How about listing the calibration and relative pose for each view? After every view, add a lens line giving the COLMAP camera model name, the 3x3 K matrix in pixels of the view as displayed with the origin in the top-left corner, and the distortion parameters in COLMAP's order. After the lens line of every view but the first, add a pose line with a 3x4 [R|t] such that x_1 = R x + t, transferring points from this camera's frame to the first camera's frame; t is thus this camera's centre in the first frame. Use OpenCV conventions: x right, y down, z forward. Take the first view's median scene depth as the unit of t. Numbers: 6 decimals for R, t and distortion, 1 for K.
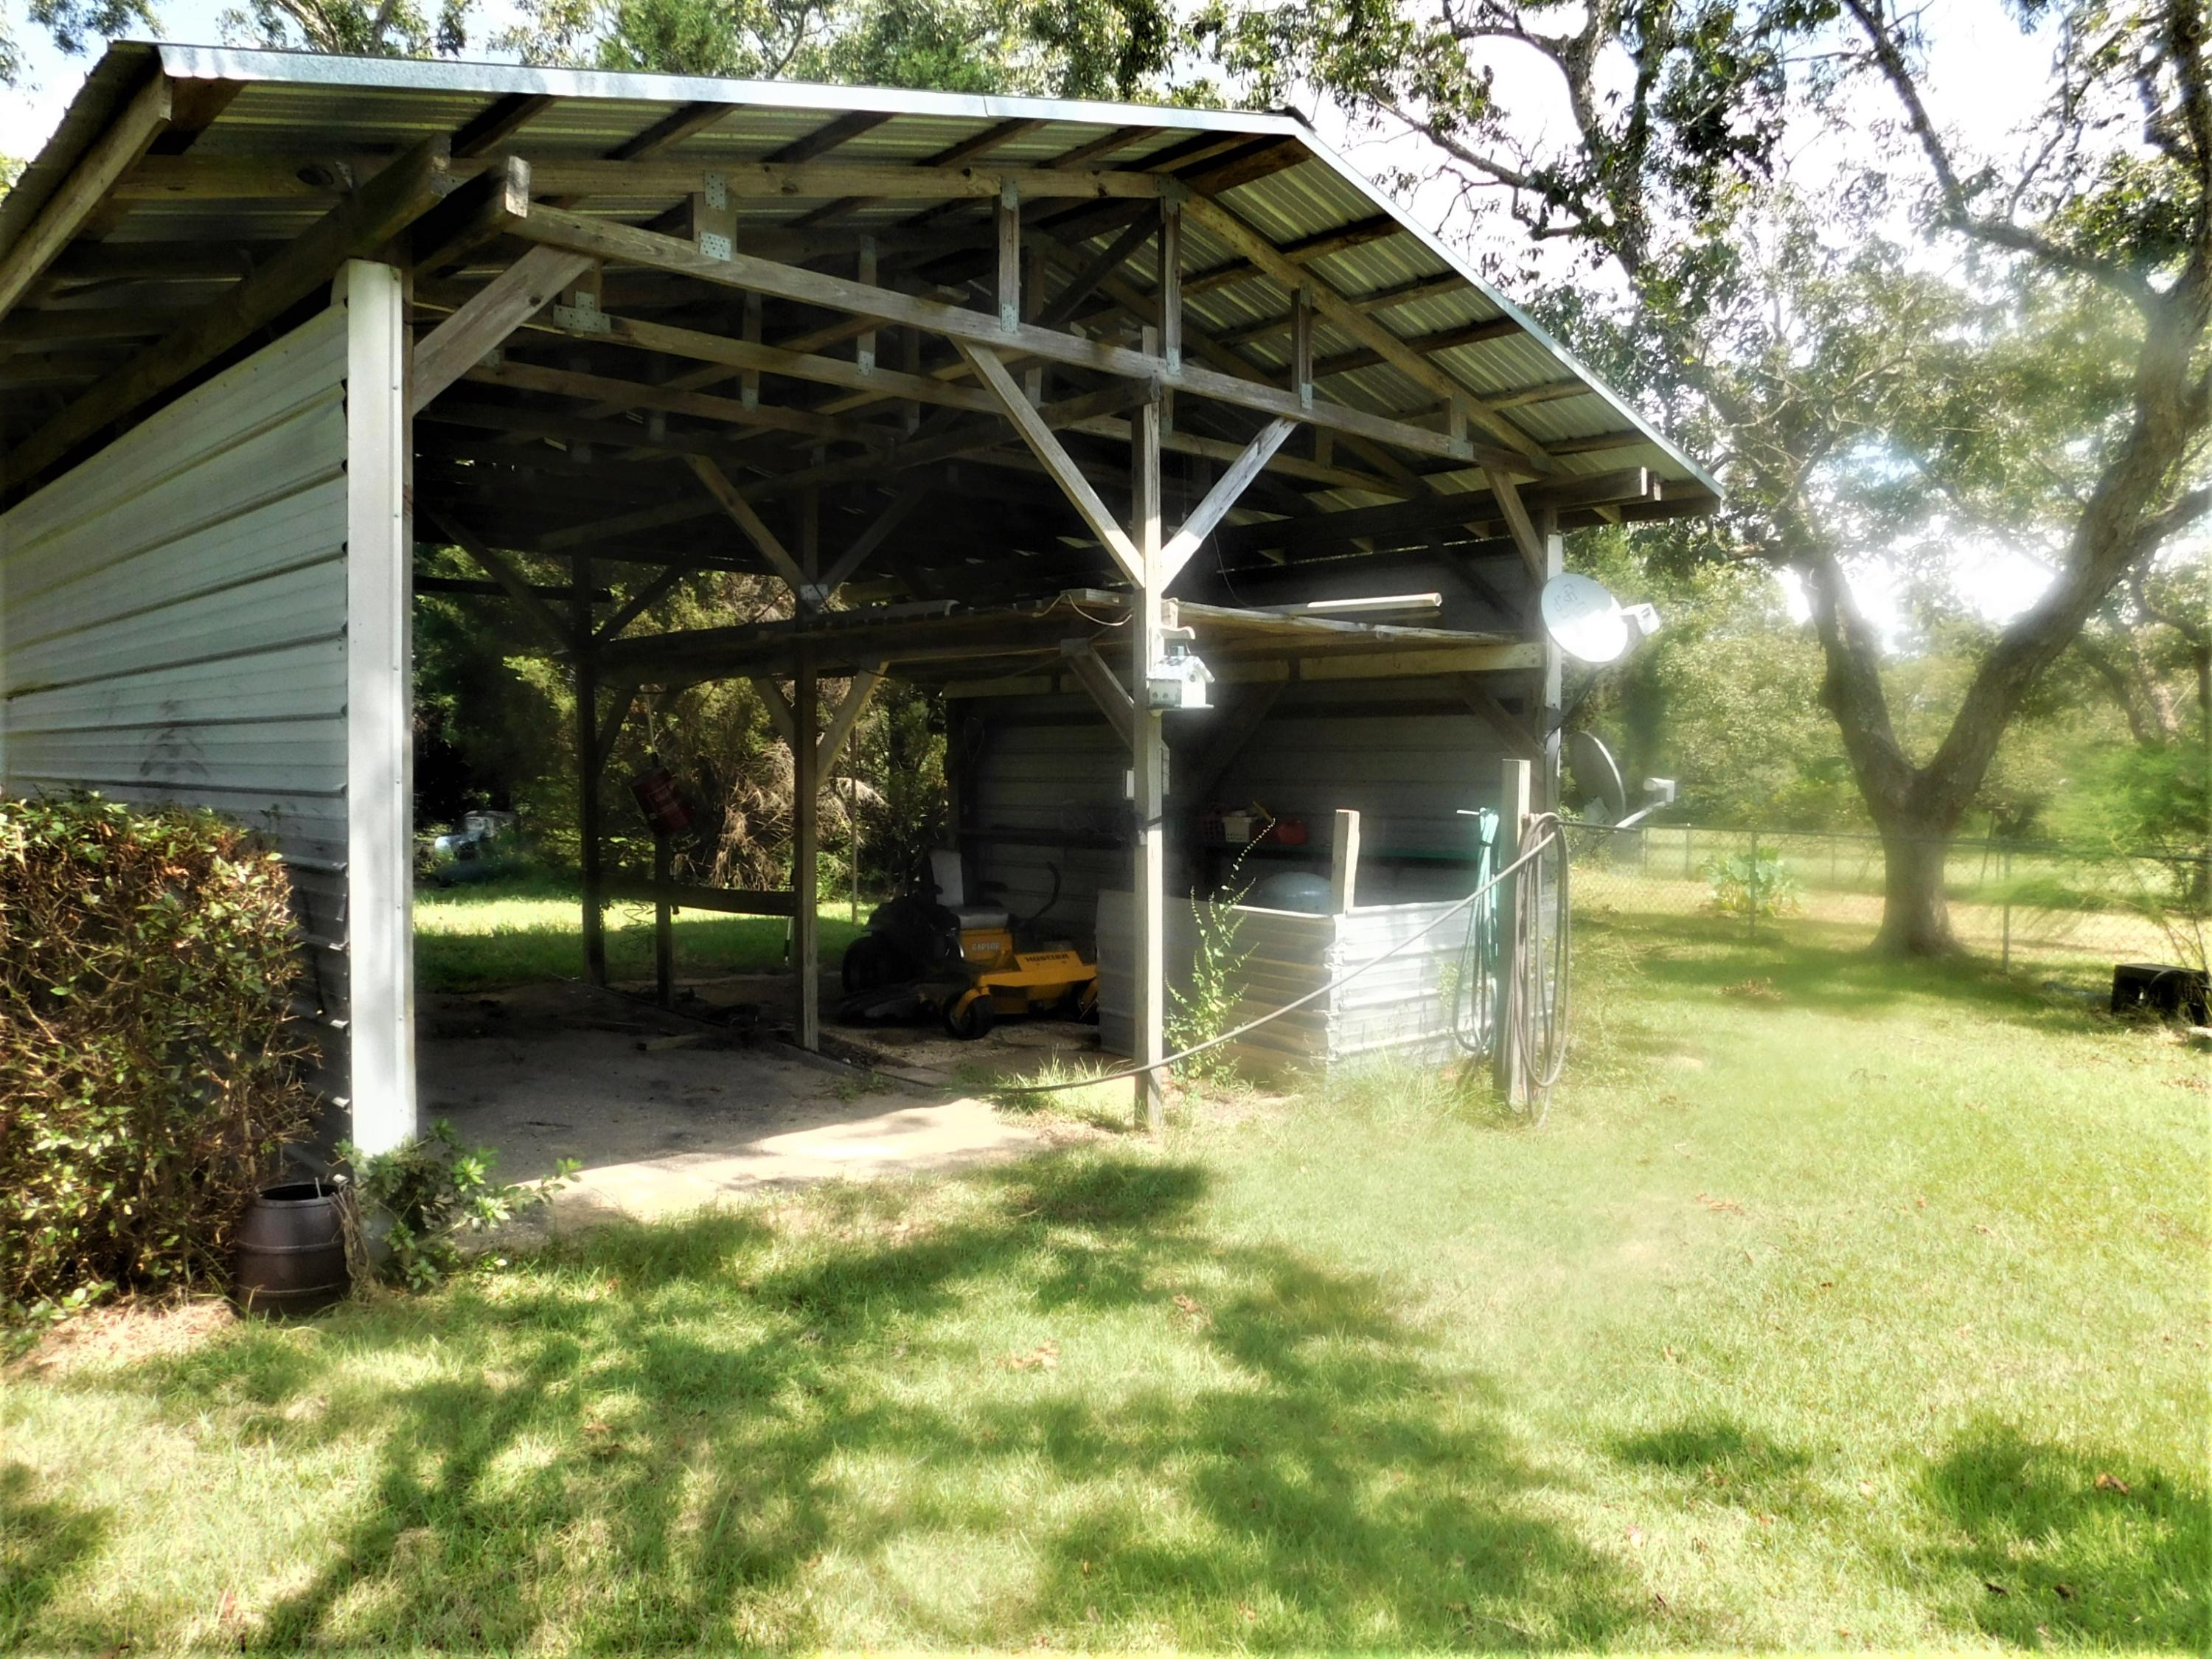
lens RADIAL K [[1589.7, 0, 1076.2], [0, 1589.7, 833.5], [0, 0, 1]] dist [-0.025901, 0.005681]
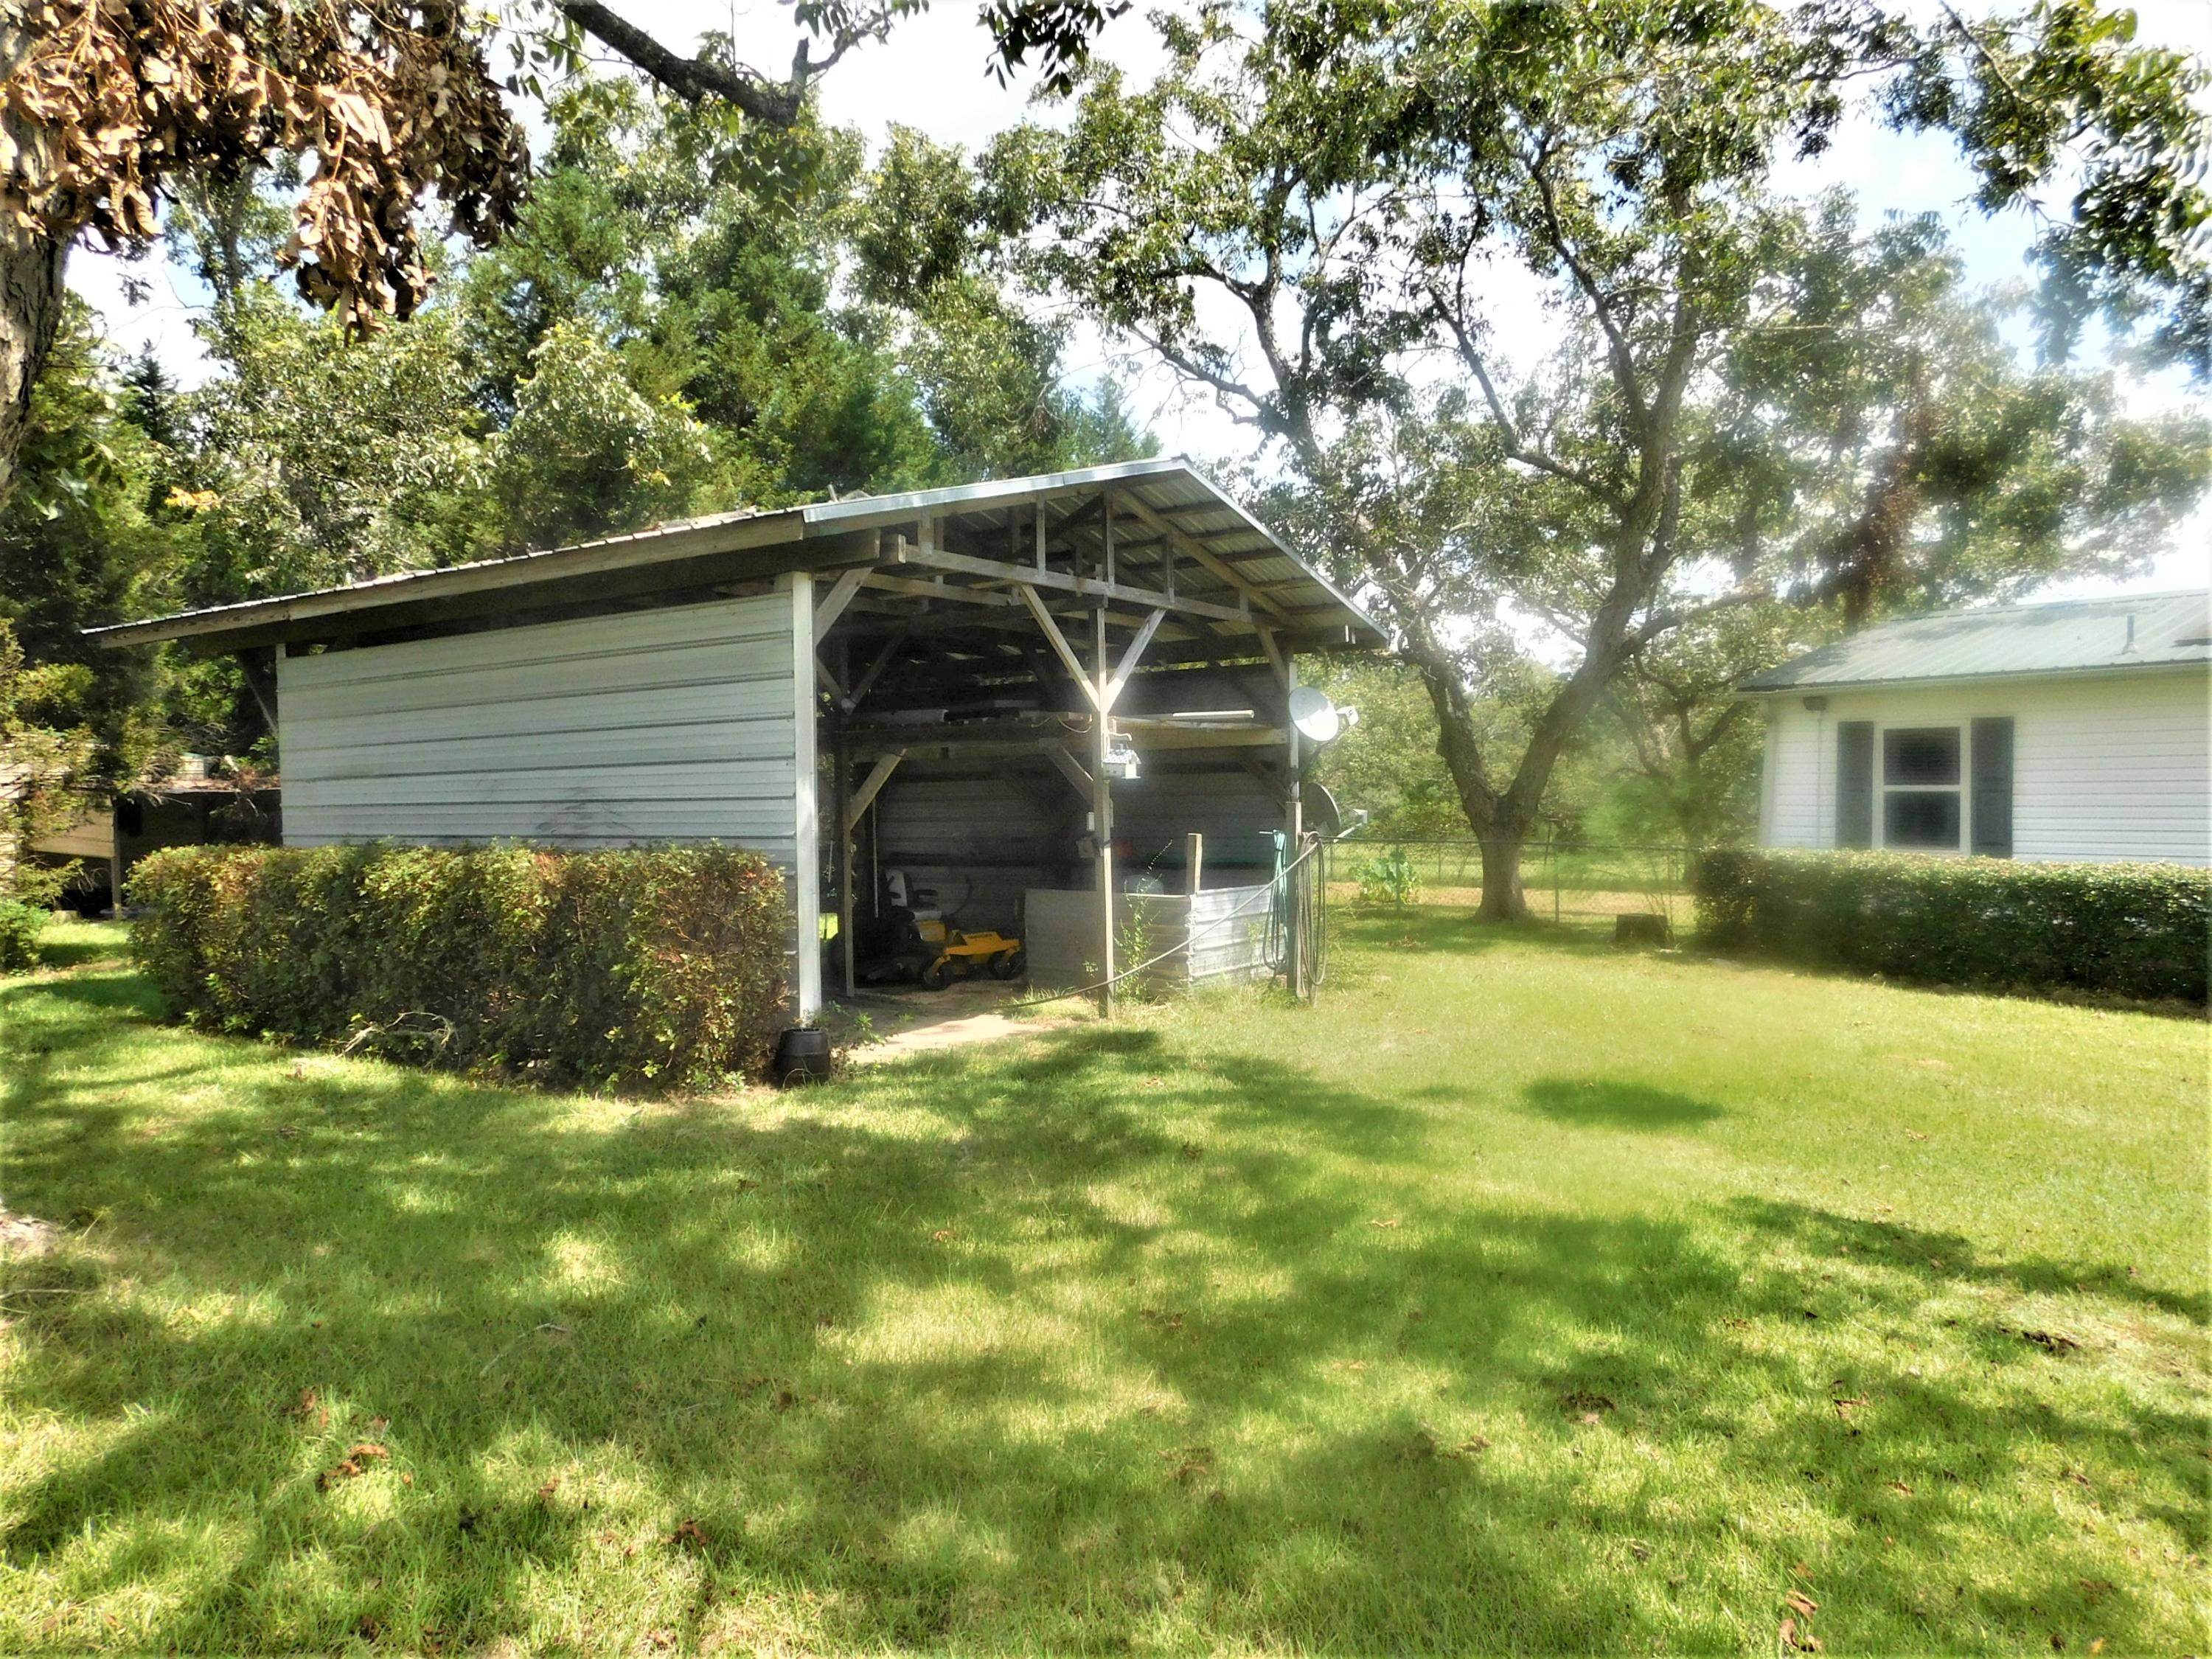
lens RADIAL K [[1470.3, 0, 1090.7], [0, 1470.3, 822.4], [0, 0, 1]] dist [-0.057867, 0.053062]
pose [[0.975483, -0.026354, 0.218490, -0.296112], [0.031856, 0.999257, -0.021696, 0.004371], [-0.217756, 0.028124, 0.975598, -0.535164]]
